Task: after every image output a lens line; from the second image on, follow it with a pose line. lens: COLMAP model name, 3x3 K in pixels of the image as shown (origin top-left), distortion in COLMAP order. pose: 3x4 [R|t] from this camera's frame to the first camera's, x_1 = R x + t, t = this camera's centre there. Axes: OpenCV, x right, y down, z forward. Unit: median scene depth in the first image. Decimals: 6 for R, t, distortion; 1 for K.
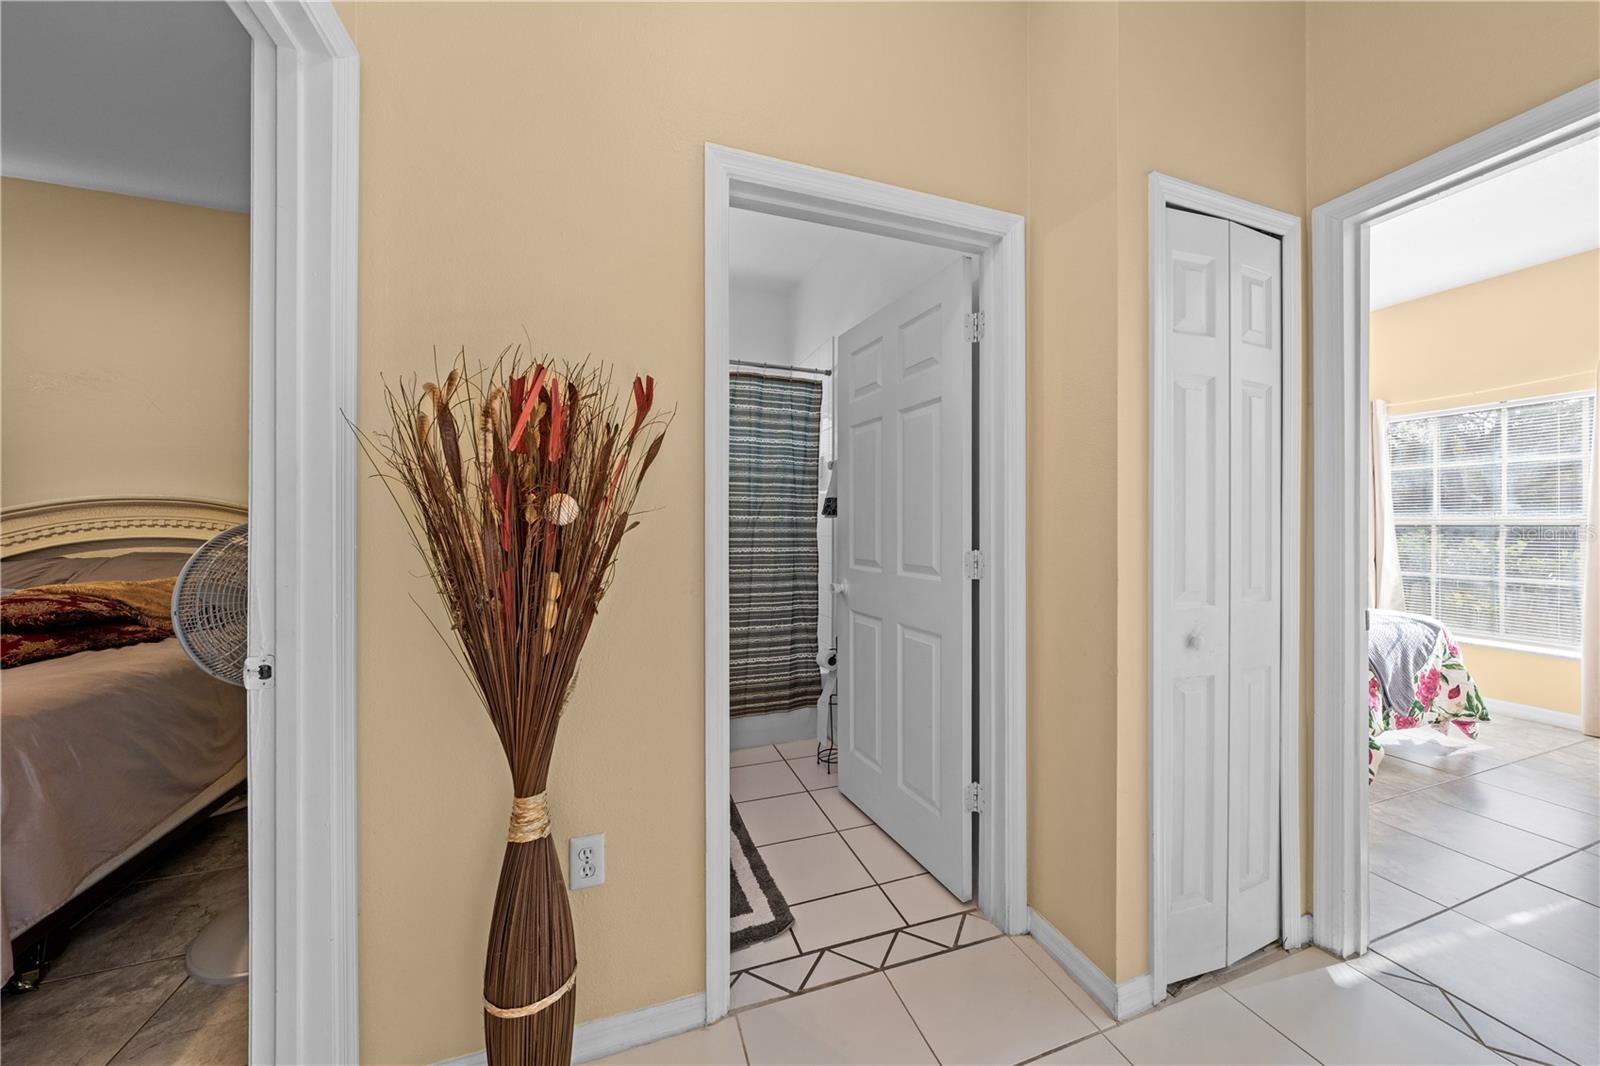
lens RADIAL K [[543.4, 0, 803.6], [0, 543.4, 526.3], [0, 0, 1]] dist [-0.002214, 0.000082]
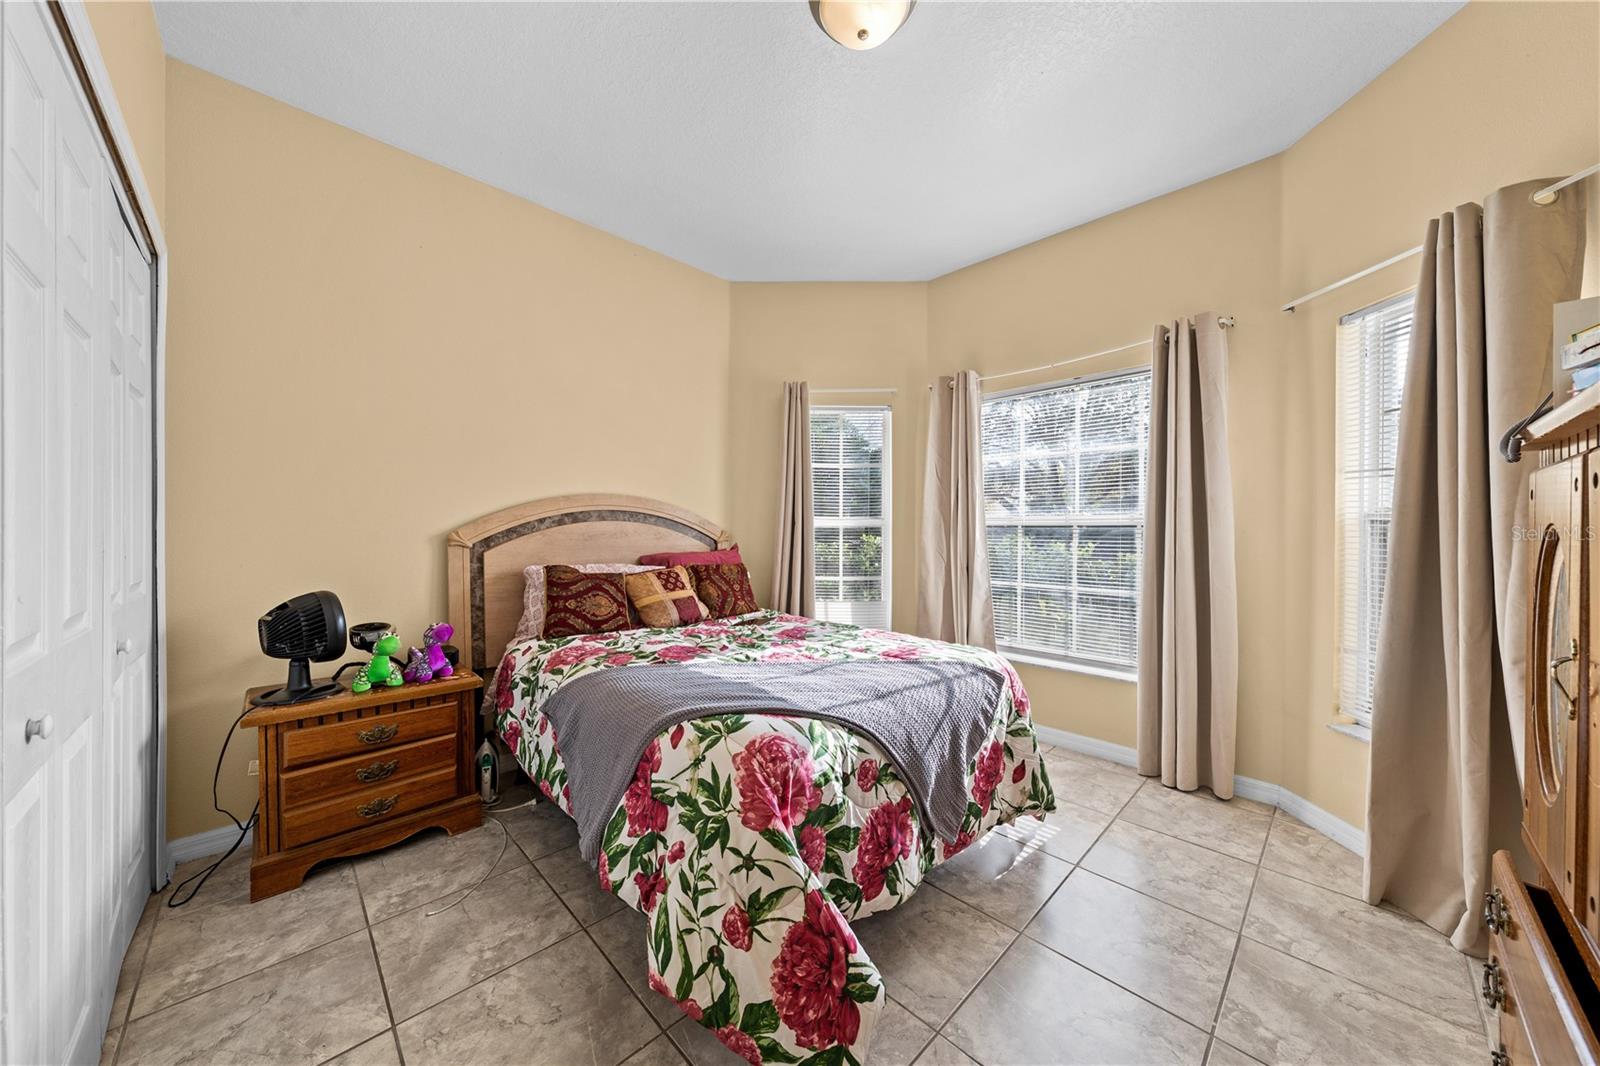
lens RADIAL K [[543.4, 0, 803.6], [0, 543.4, 526.3], [0, 0, 1]] dist [-0.002214, 0.000082]
pose [[0.907110, 0.006958, 0.420836, 0.680488], [-0.005984, 0.999975, -0.003634, 0.005601], [-0.420851, 0.000778, 0.907130, 0.506625]]
